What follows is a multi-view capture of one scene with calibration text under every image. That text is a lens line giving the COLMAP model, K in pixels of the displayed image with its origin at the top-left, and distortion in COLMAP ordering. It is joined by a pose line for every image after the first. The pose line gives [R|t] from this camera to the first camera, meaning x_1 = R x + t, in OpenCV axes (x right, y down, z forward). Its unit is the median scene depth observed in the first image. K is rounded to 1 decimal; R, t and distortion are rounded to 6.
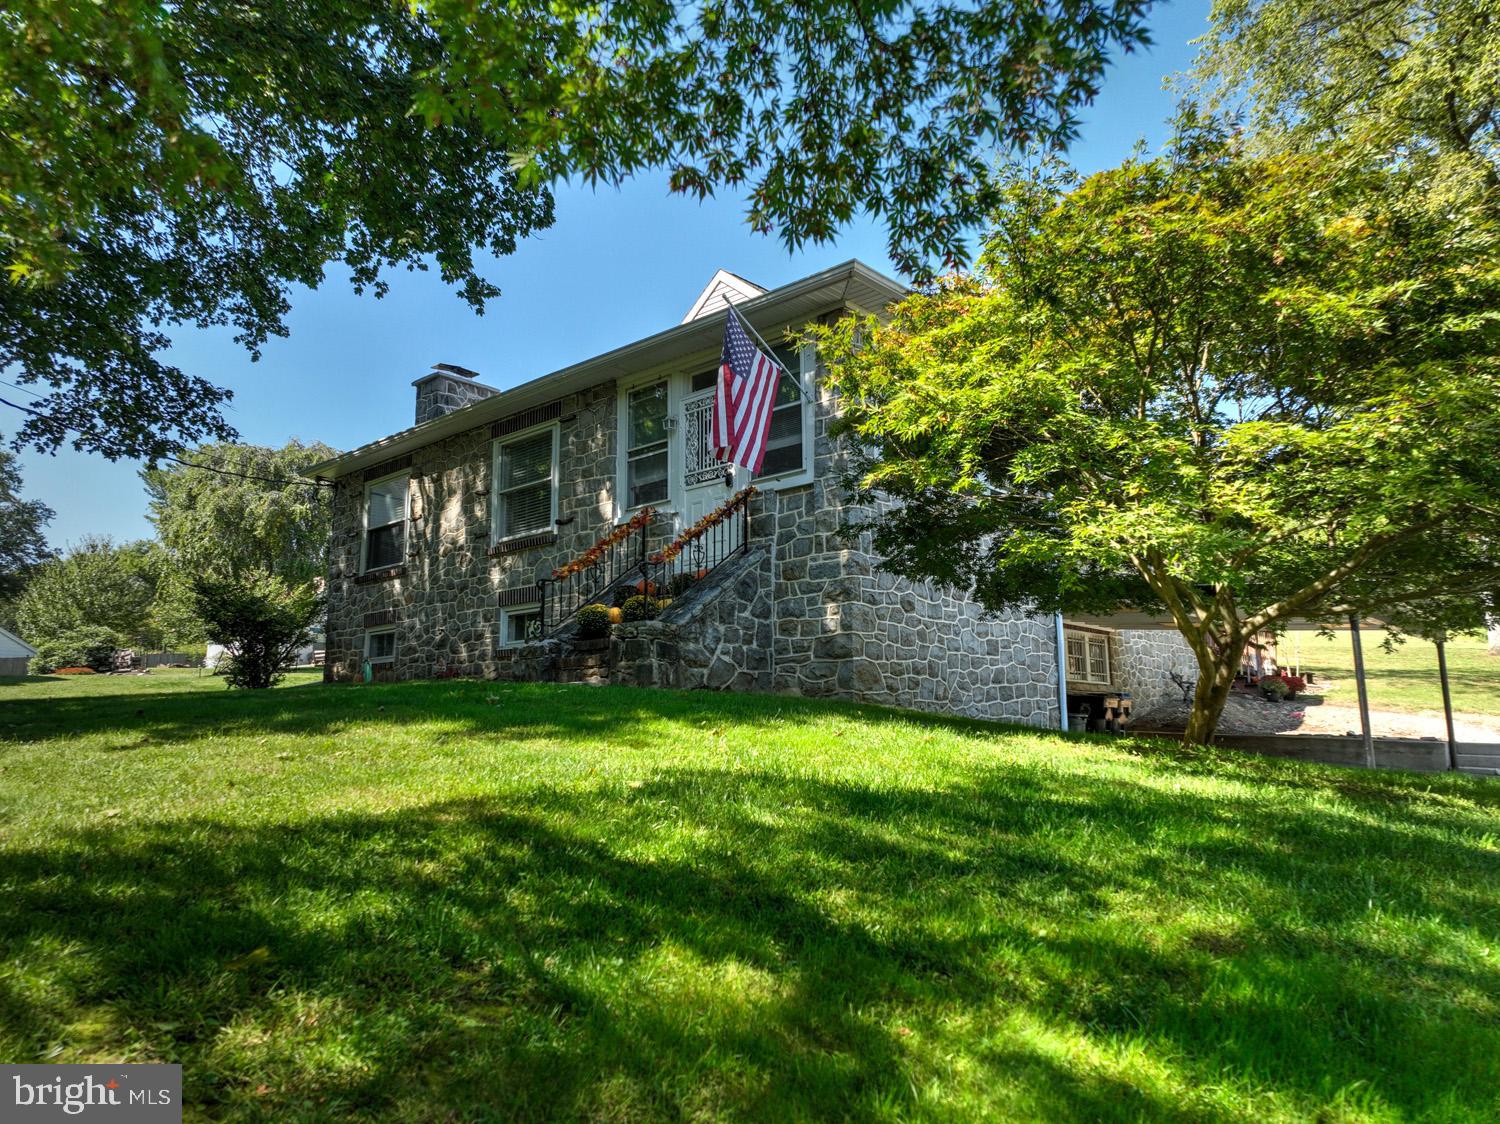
lens RADIAL K [[1051.0, 0, 744.2], [0, 1051.0, 569.1], [0, 0, 1]] dist [0.001887, 0.010602]
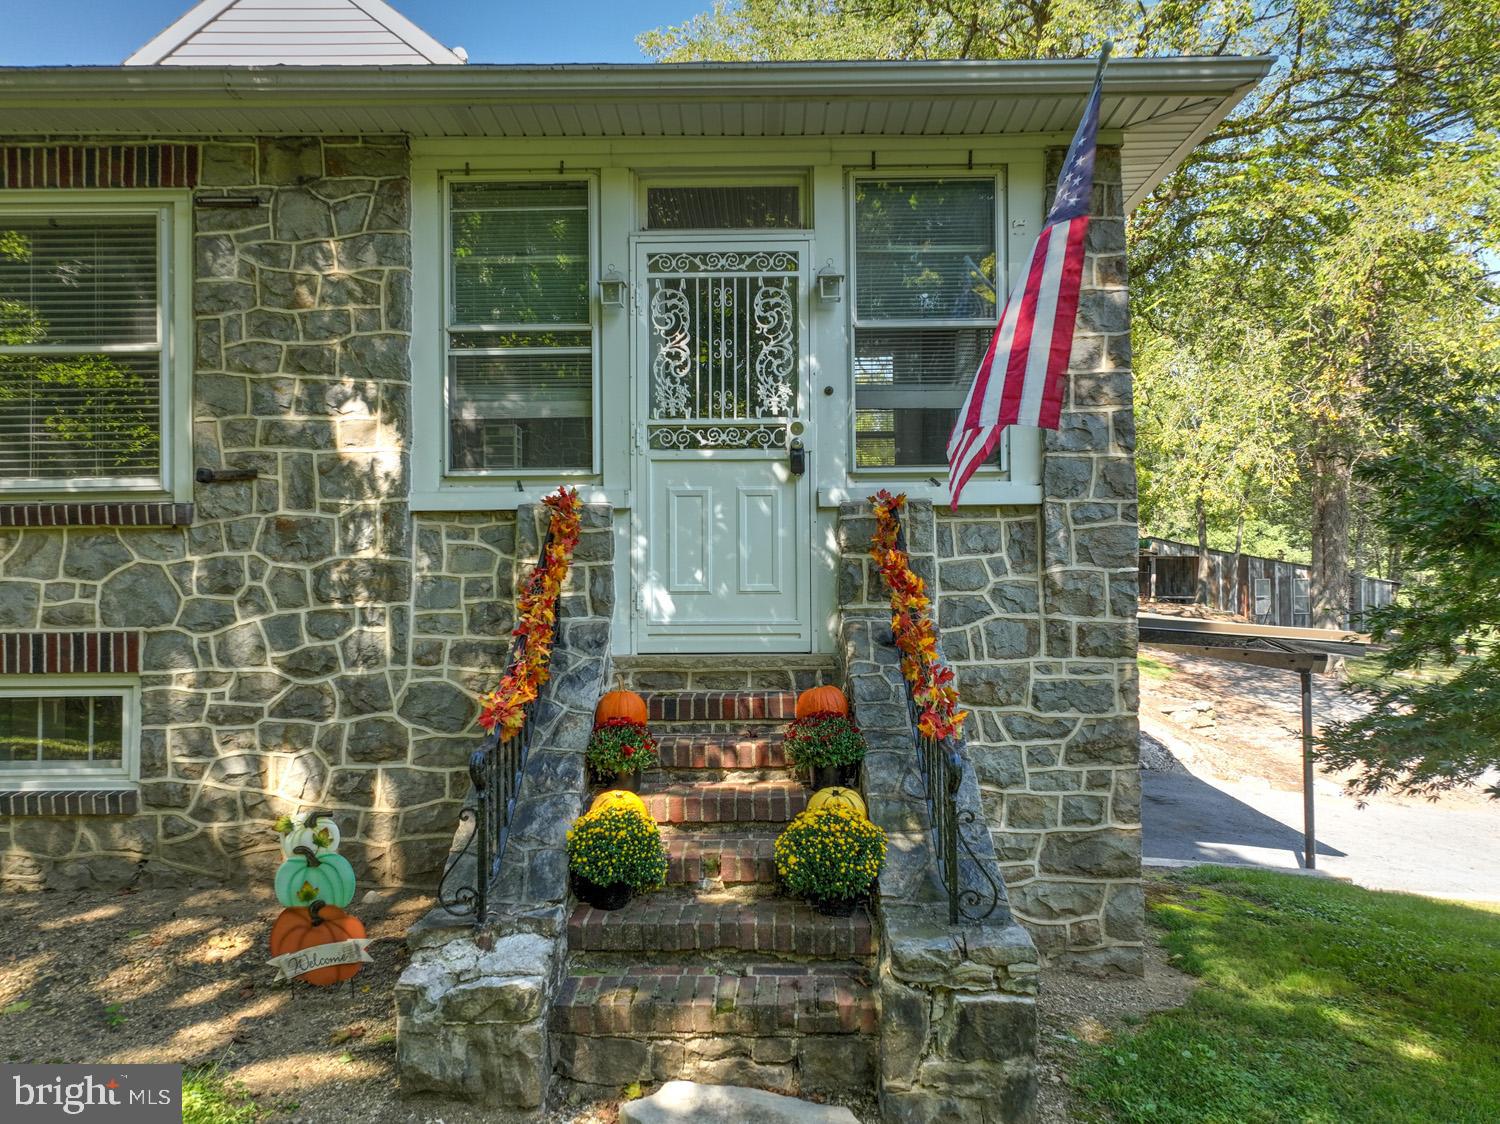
lens RADIAL K [[1051.0, 0, 765.9], [0, 1051.0, 586.9], [0, 0, 1]] dist [0.001887, 0.010602]
pose [[0.748447, 0.012135, 0.663084, -0.270427], [-0.104253, 0.989555, 0.099564, -0.062449], [-0.654949, -0.143647, 0.741894, 0.562387]]
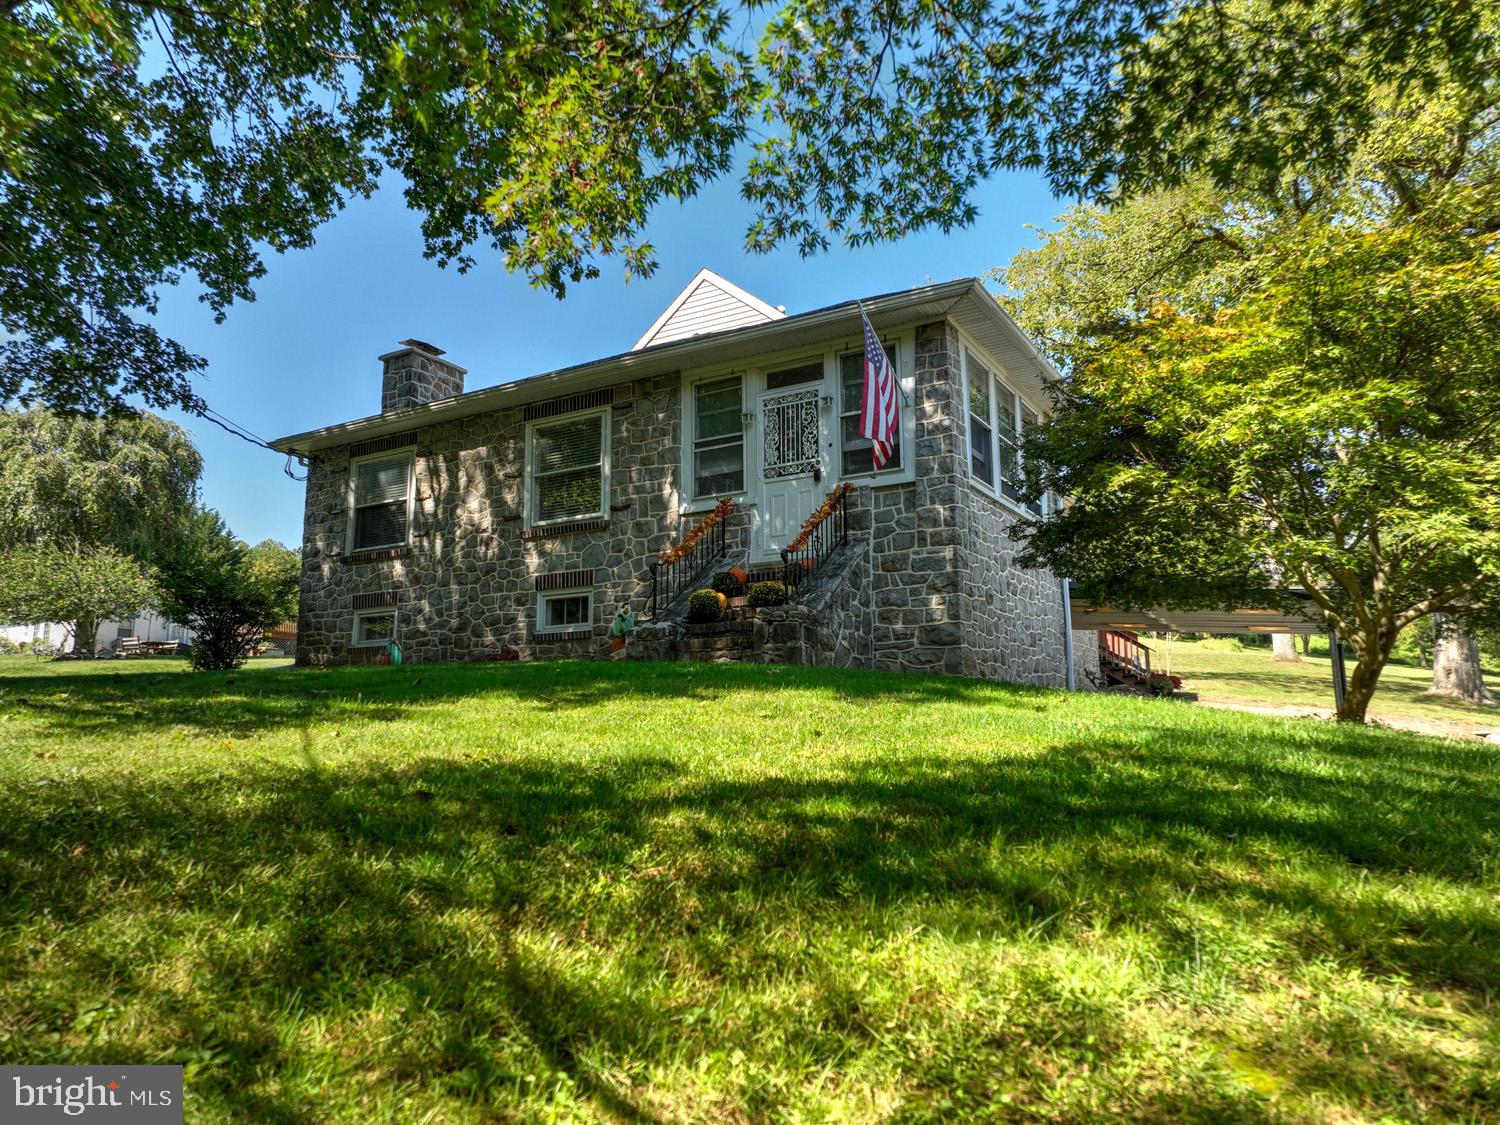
lens RADIAL K [[1051.0, 0, 744.4], [0, 1051.0, 560.2], [0, 0, 1]] dist [0.001887, 0.010602]
pose [[0.979440, 0.033048, 0.199011, -0.246314], [-0.031475, 0.999443, -0.011064, 0.012001], [-0.199266, 0.004572, 0.979935, -0.013539]]
